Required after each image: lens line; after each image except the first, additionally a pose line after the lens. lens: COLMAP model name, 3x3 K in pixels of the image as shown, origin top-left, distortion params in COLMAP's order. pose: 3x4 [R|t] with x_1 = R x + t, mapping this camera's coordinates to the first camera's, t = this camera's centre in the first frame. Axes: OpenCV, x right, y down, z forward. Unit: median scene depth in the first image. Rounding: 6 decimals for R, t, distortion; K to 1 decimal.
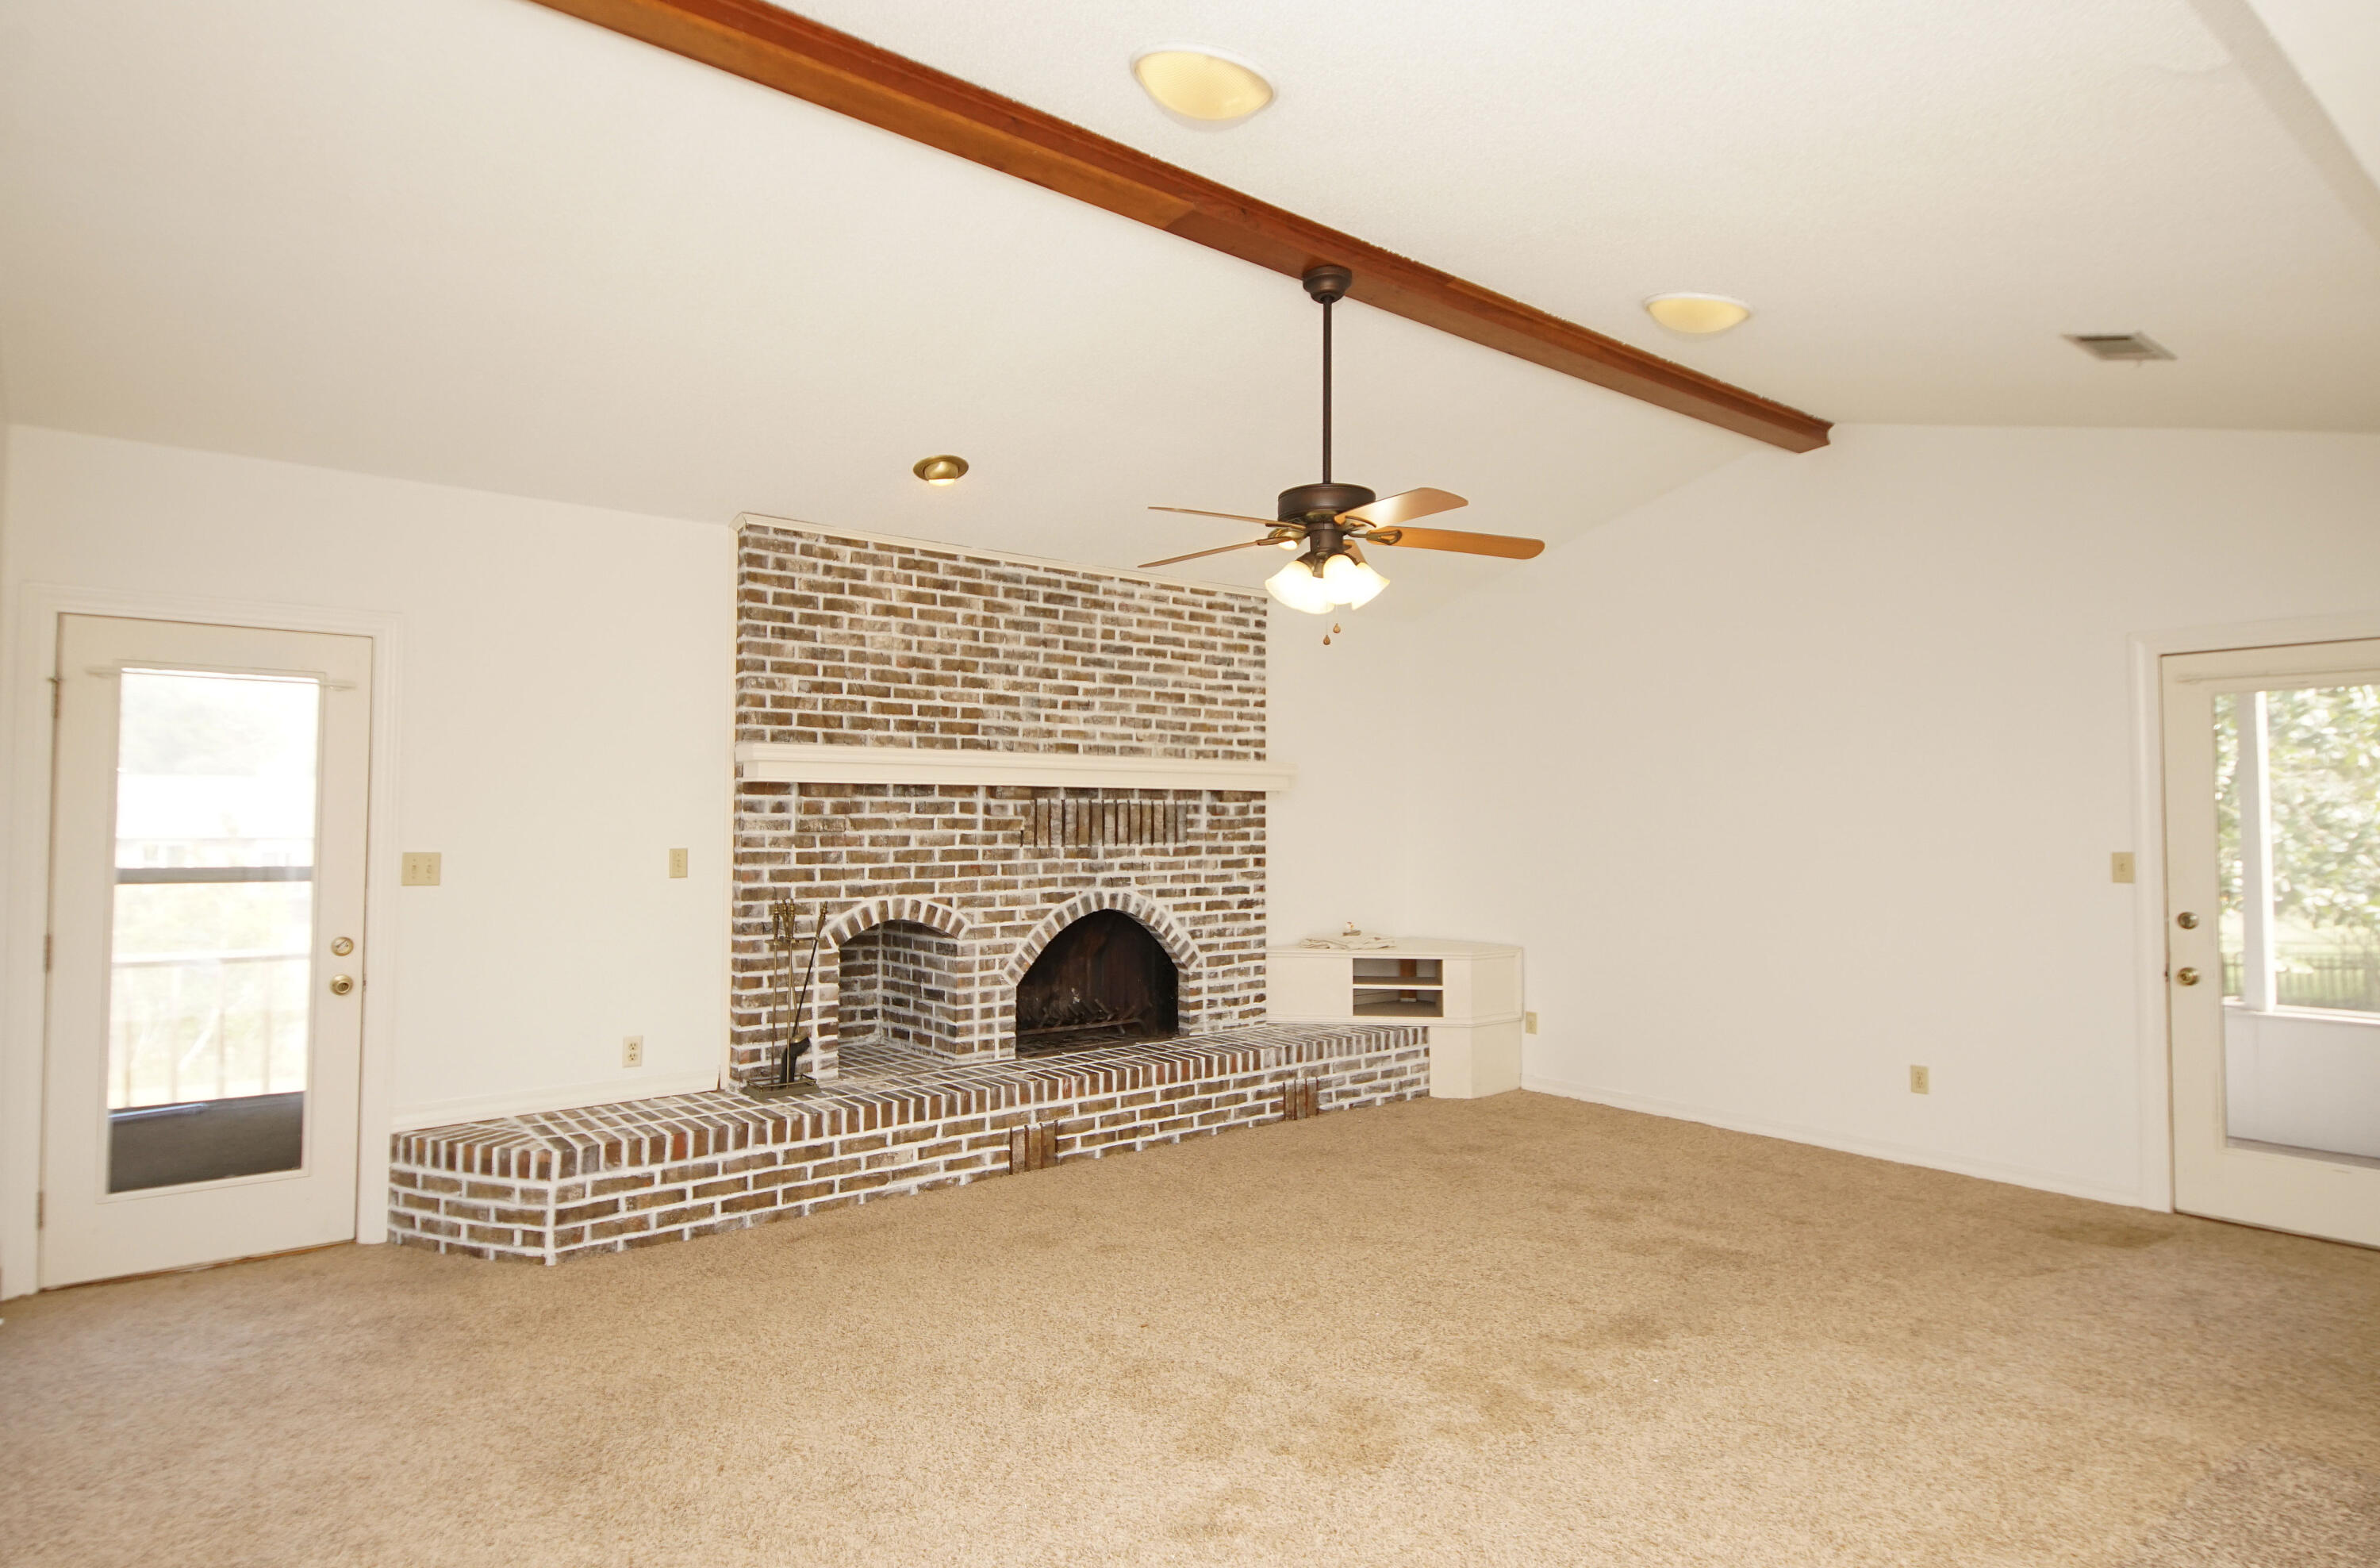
lens RADIAL K [[1321.8, 0, 1163.2], [0, 1321.8, 770.5], [0, 0, 1]] dist [0.035076, -0.017066]
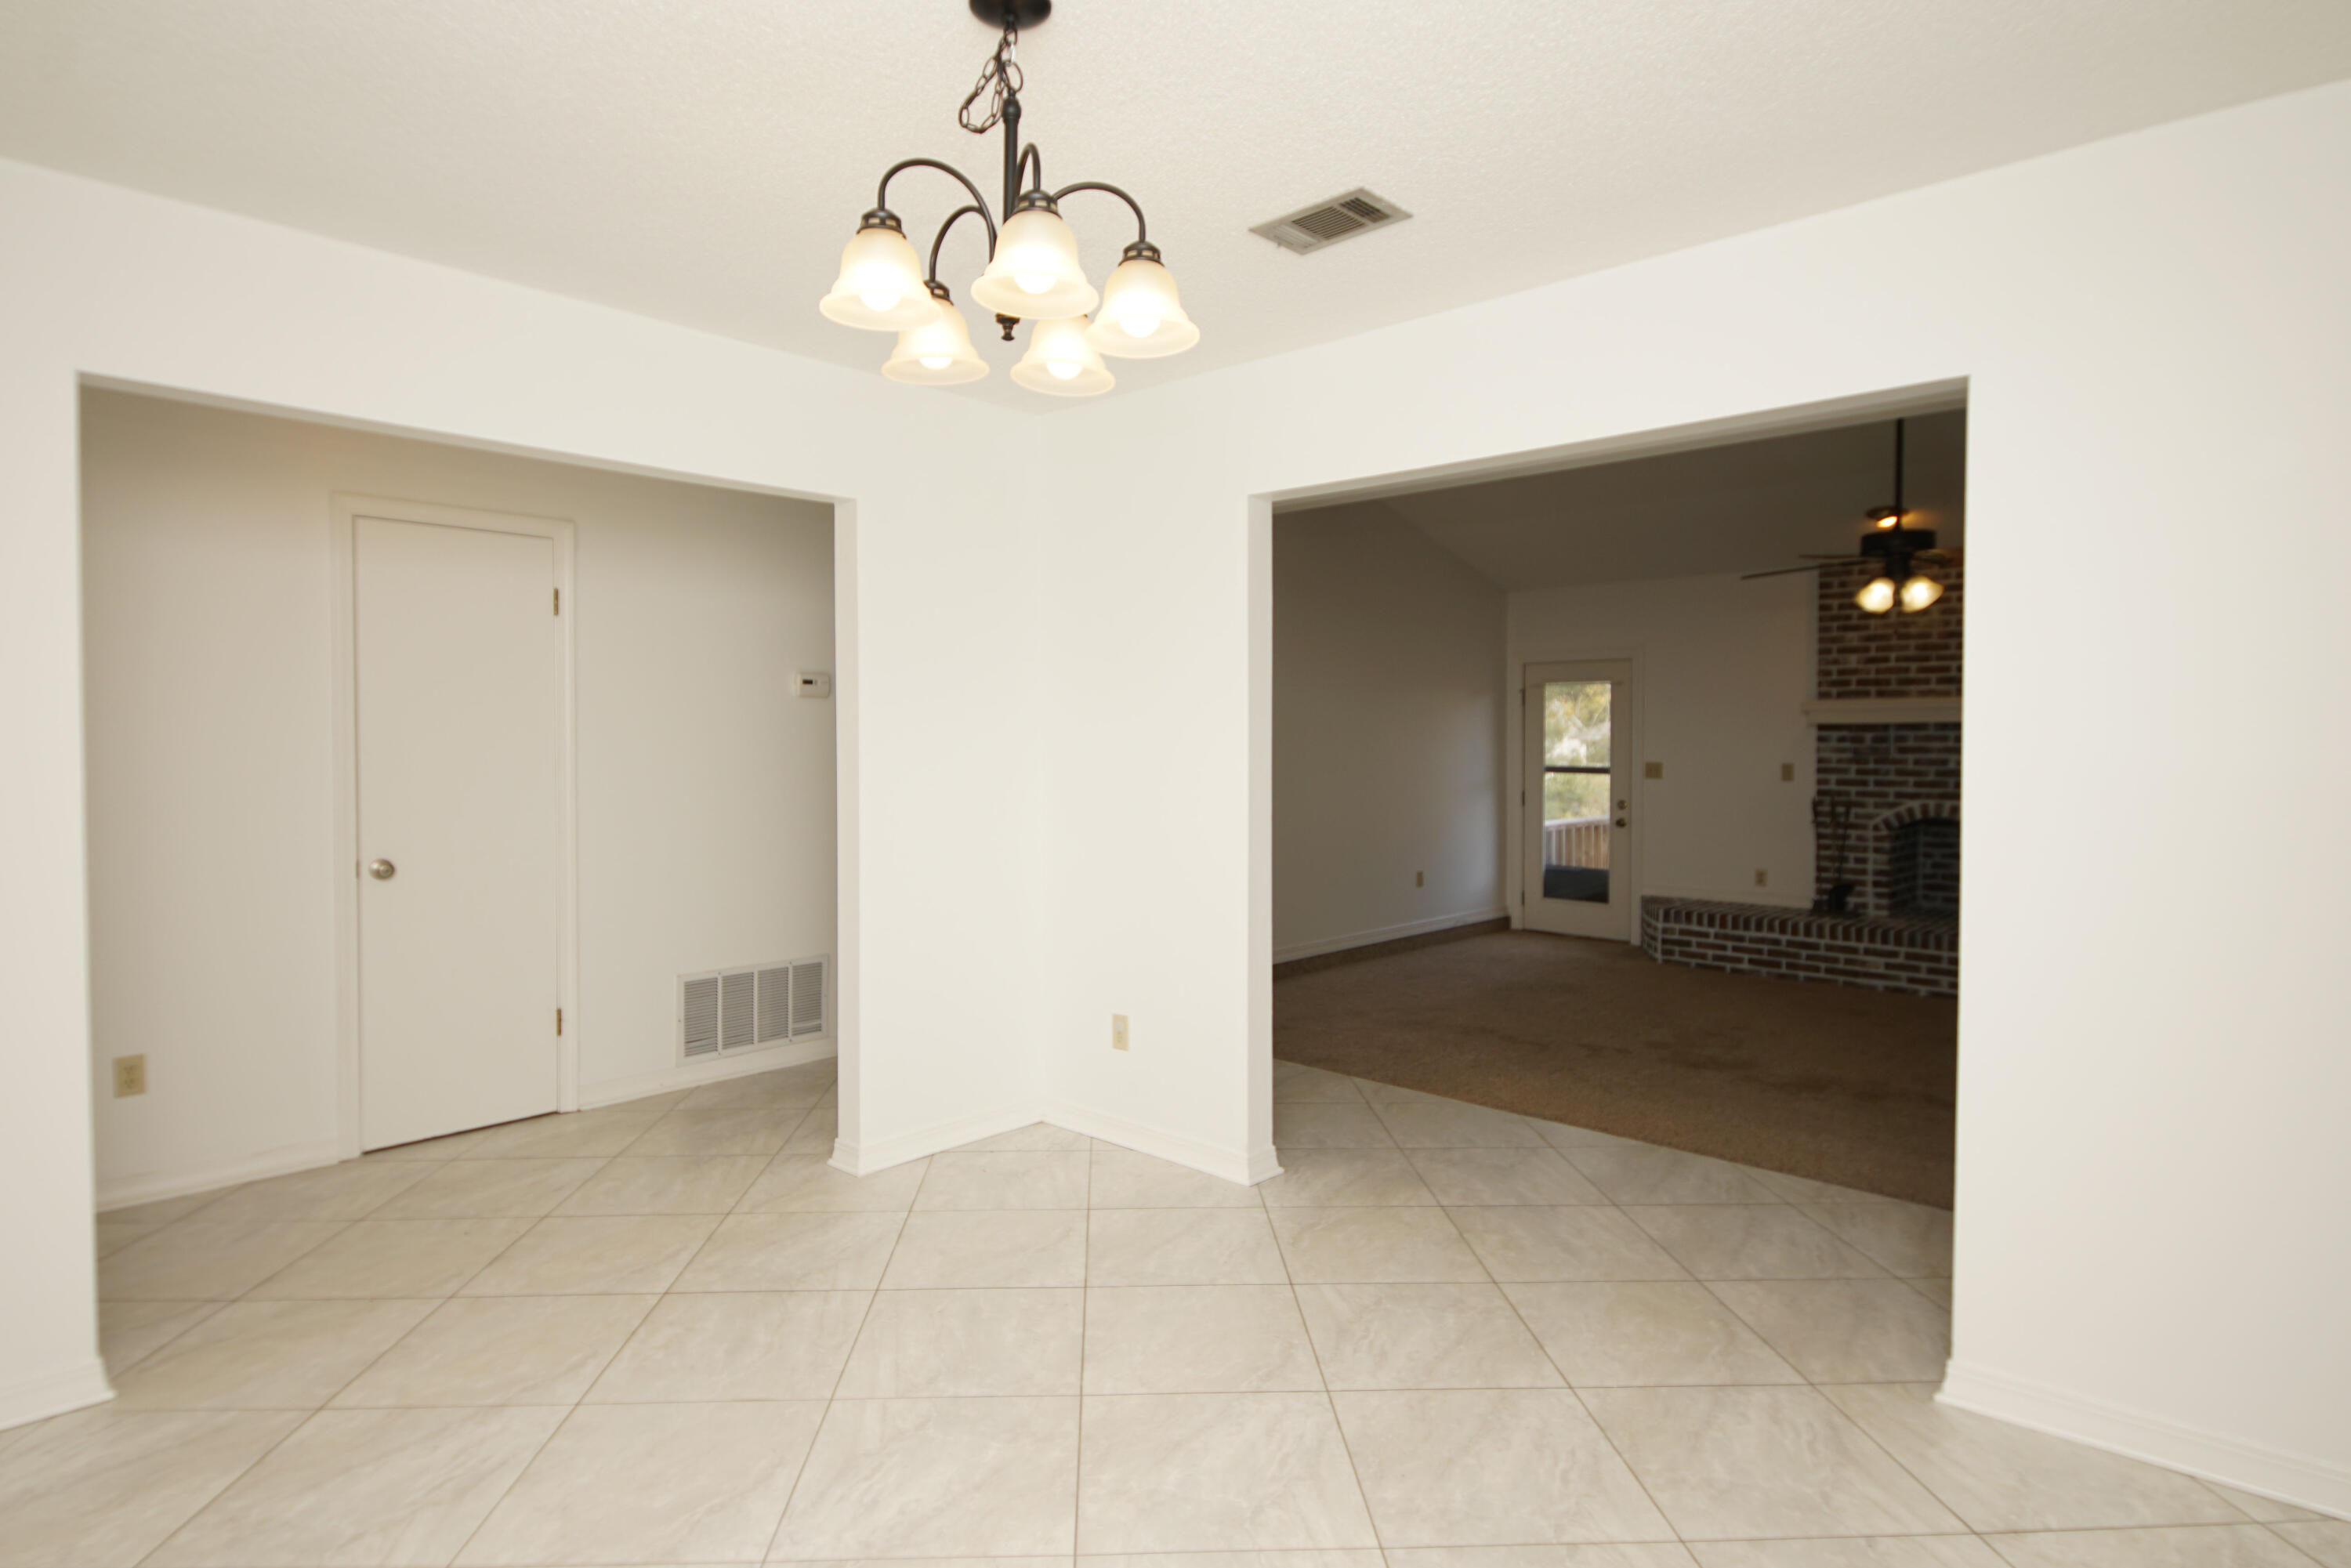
lens RADIAL K [[1264.0, 0, 1147.3], [0, 1264.0, 759.2], [0, 0, 1]] dist [0.034612, -0.029331]
pose [[0.148701, 0.015388, -0.988762, 1.026320], [0.037839, 0.999058, 0.021239, -0.011364], [0.988158, -0.040572, 0.147979, -0.044008]]
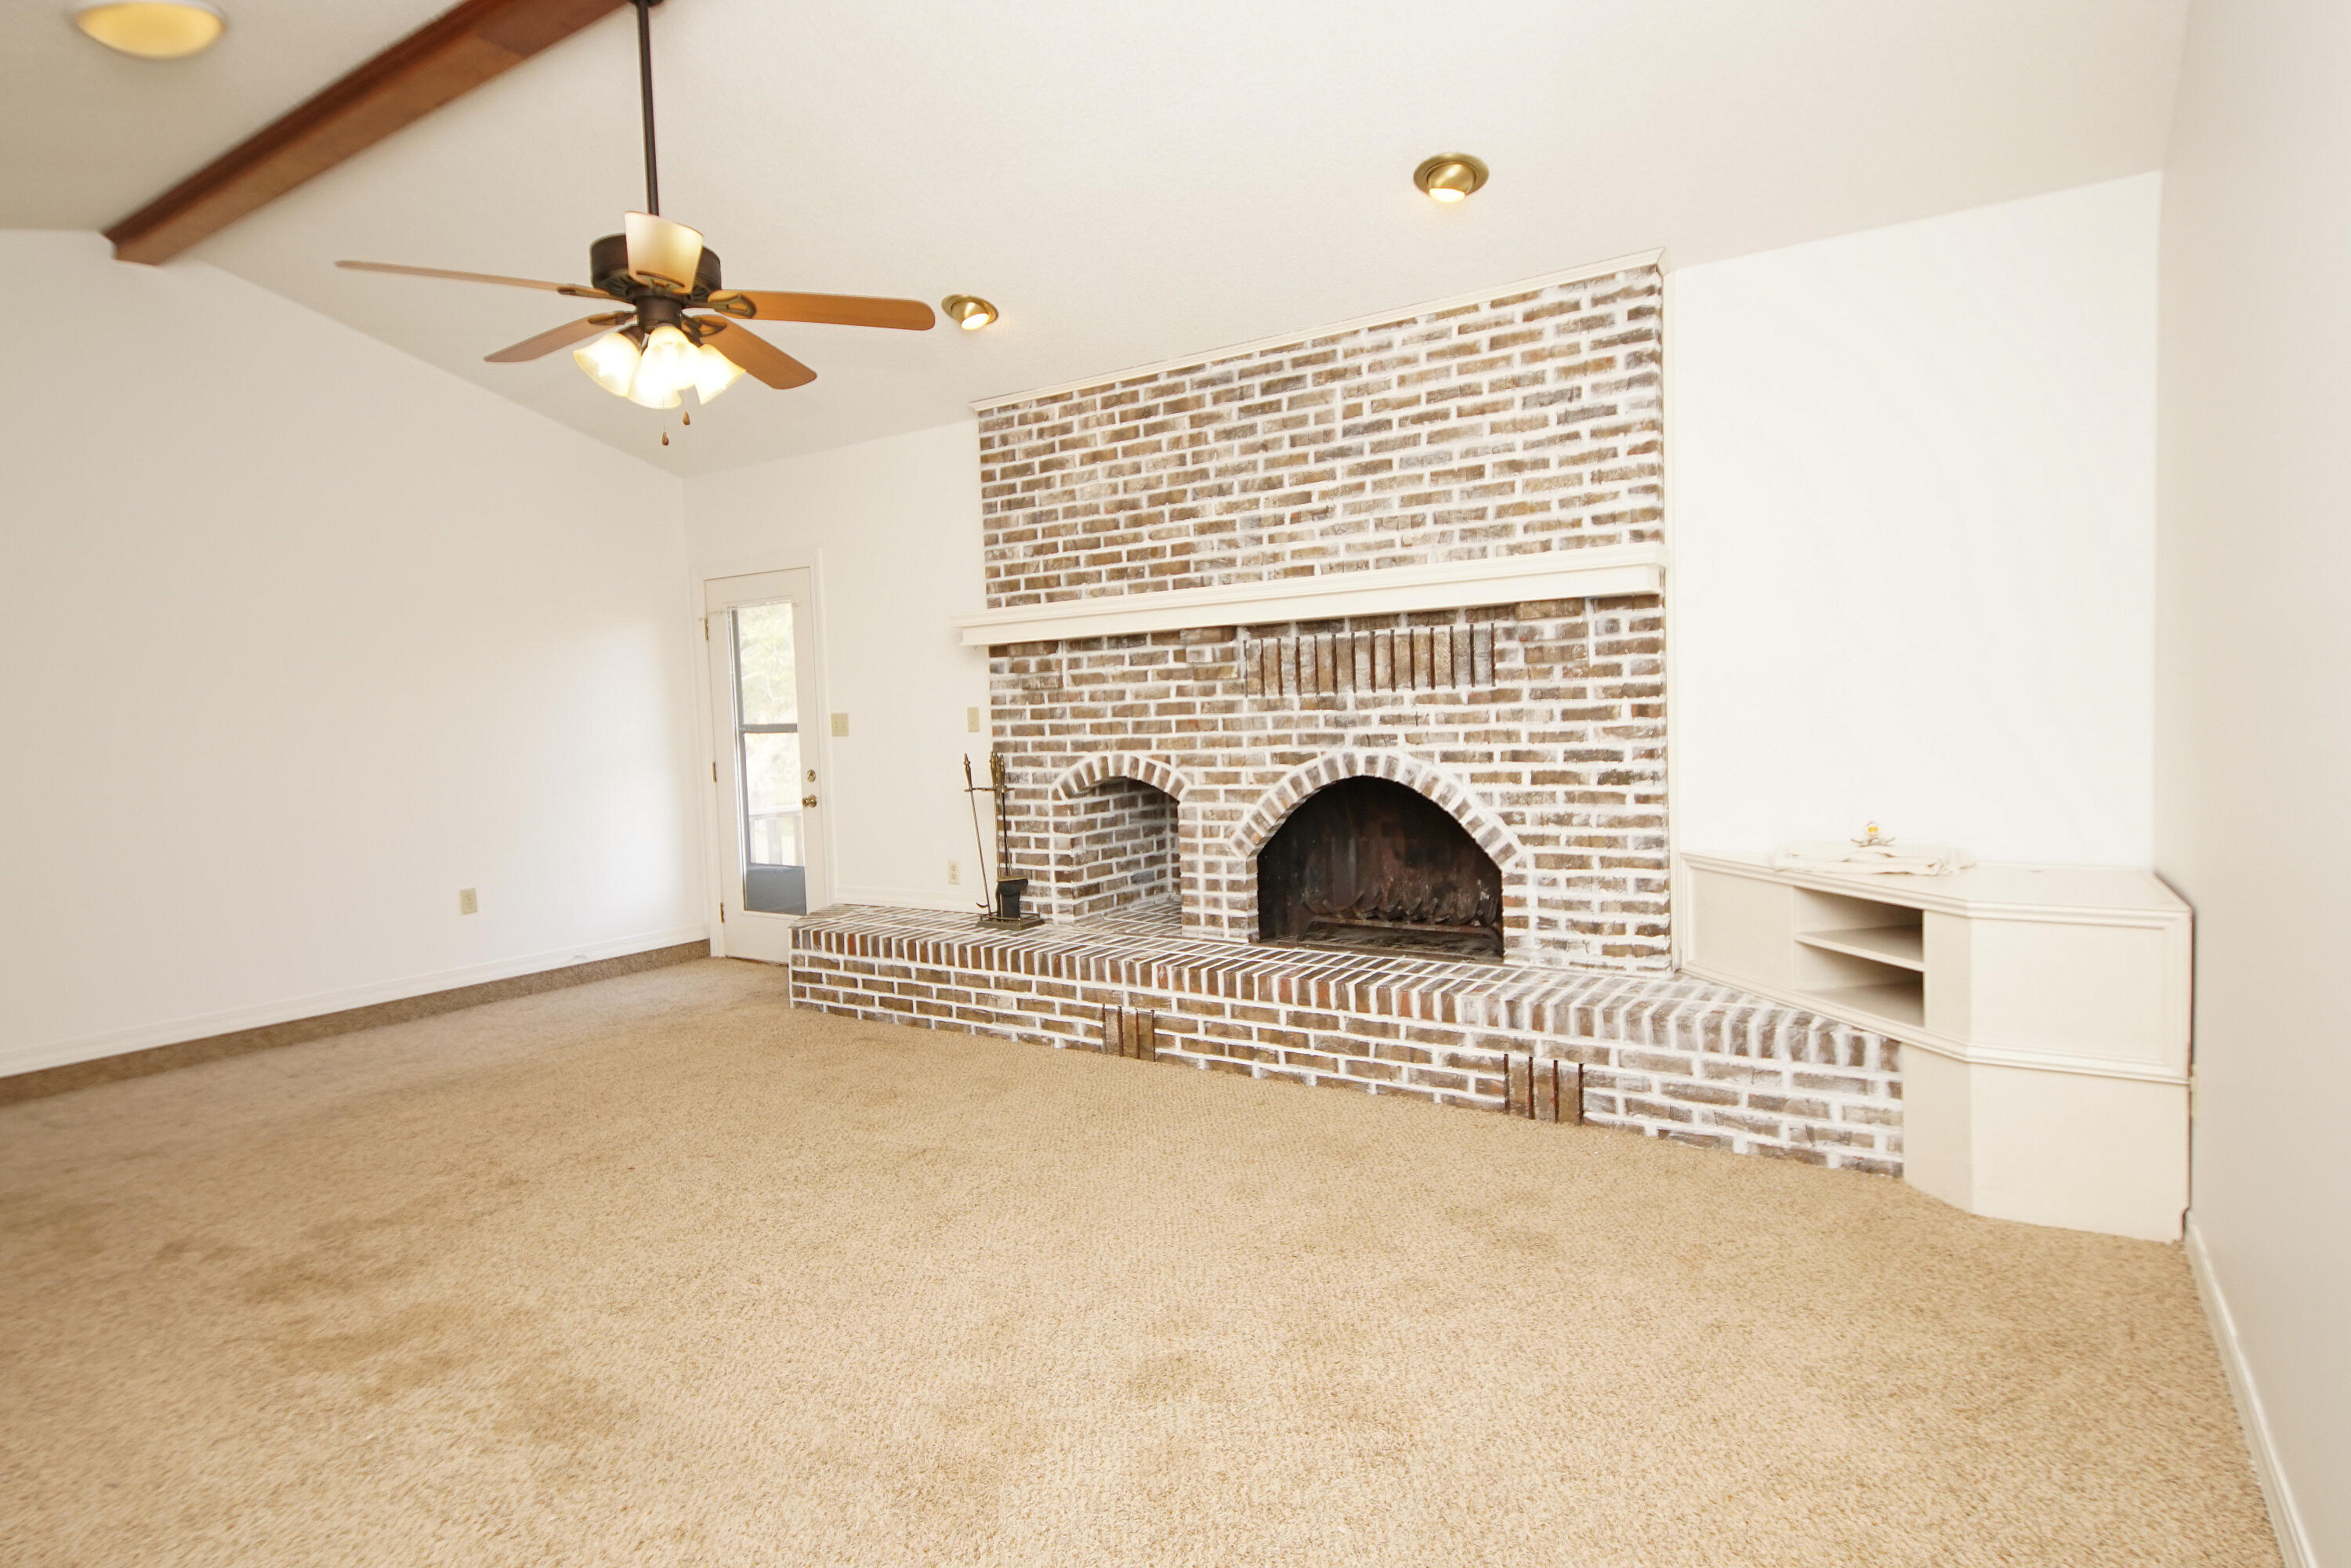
lens RADIAL K [[1264.0, 0, 1140.4], [0, 1264.0, 762.5], [0, 0, 1]] dist [0.034612, -0.029331]
pose [[0.304043, 0.025956, -0.952305, 0.685903], [0.073159, 0.996041, 0.050505, 0.056608], [0.949845, -0.085026, 0.300940, 0.732183]]
